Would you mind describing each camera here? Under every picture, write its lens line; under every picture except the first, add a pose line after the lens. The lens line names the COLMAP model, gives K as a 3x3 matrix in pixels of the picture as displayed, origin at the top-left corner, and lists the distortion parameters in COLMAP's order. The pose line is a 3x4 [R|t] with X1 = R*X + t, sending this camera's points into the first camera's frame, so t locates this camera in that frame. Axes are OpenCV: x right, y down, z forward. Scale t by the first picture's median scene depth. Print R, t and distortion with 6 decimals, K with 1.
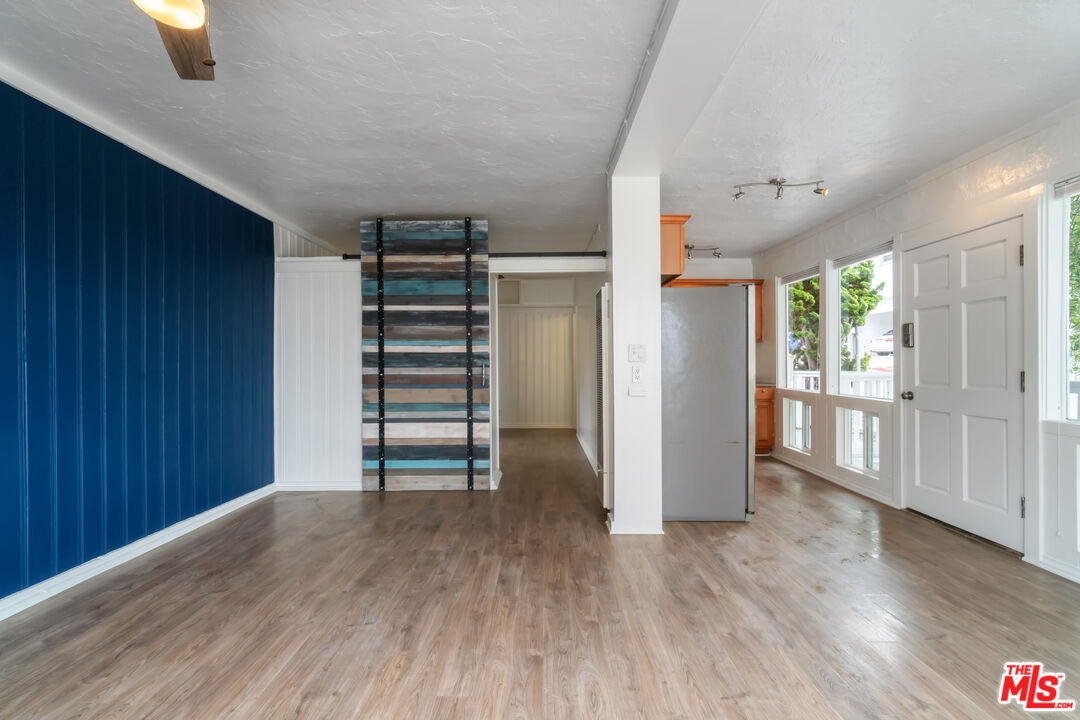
lens RADIAL K [[469.9, 0, 540.0], [0, 469.9, 360.0], [0, 0, 1]] dist [-0.001992, 0.000634]
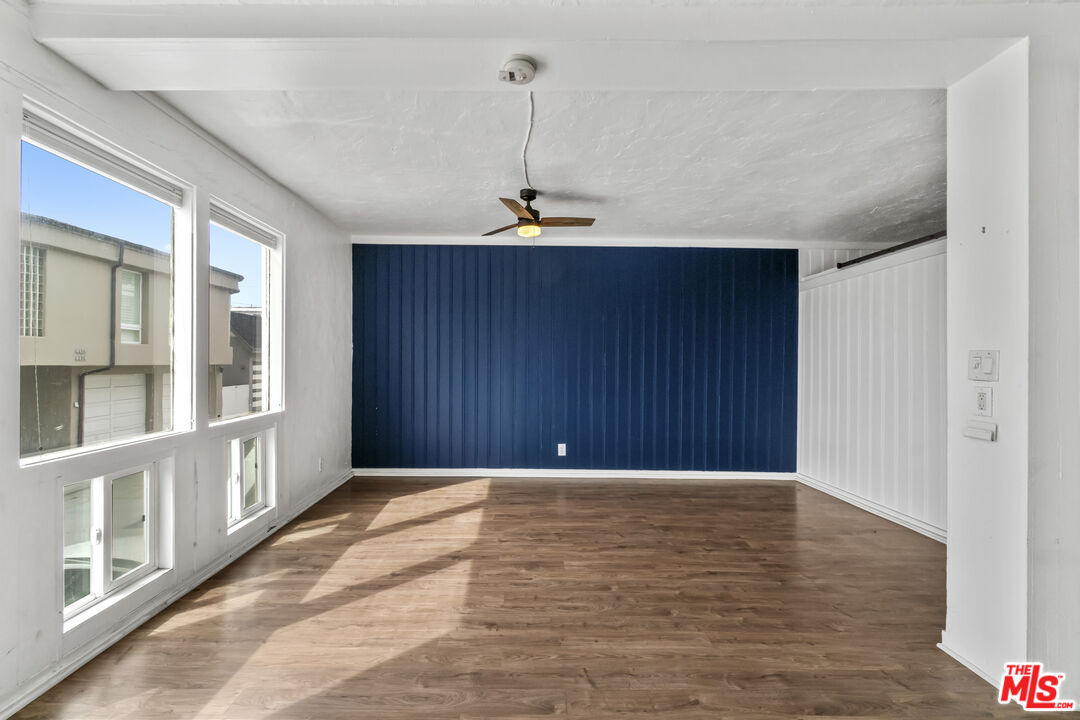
lens RADIAL K [[462.3, 0, 524.9], [0, 462.3, 362.5], [0, 0, 1]] dist [-0.000444, 0.000032]
pose [[0.004560, 0.001716, -0.999988, 0.586631], [-0.000941, 0.999998, 0.001711, -0.014384], [0.999989, 0.000933, 0.004561, 0.325290]]
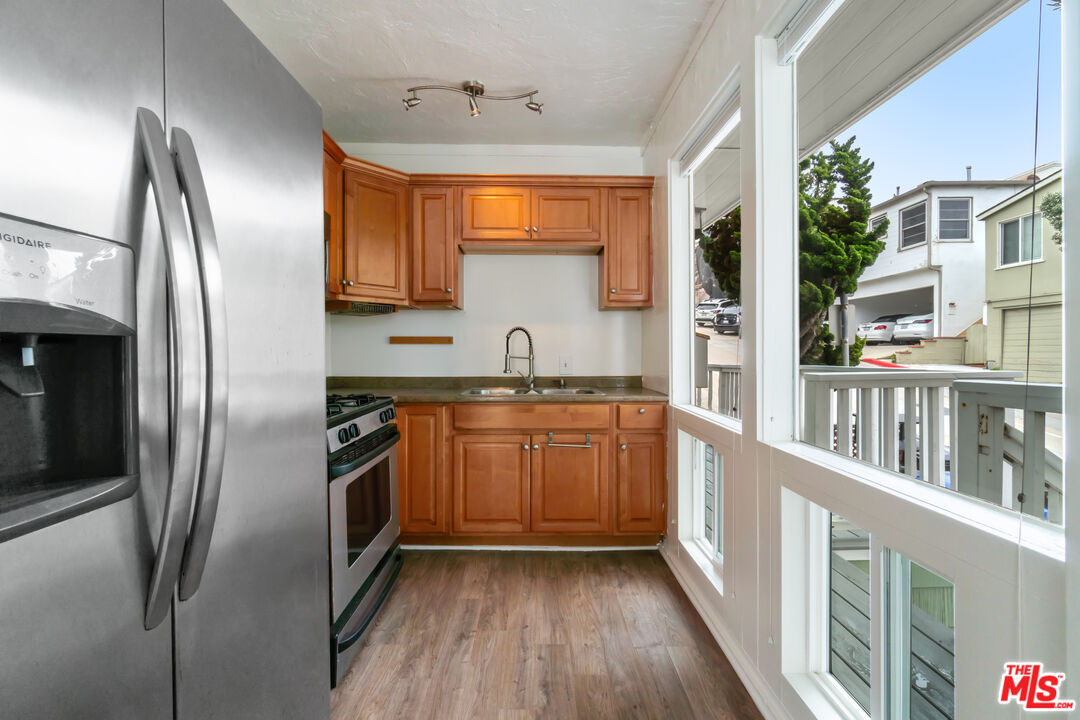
lens RADIAL K [[462.8, 0, 537.6], [0, 462.8, 349.2], [0, 0, 1]] dist [-0.000106, 0.000013]
pose [[0.999932, 0.002374, 0.011439, 0.494921], [-0.002343, 0.999993, -0.002787, 0.009734], [-0.011446, 0.002760, 0.999931, 0.738930]]
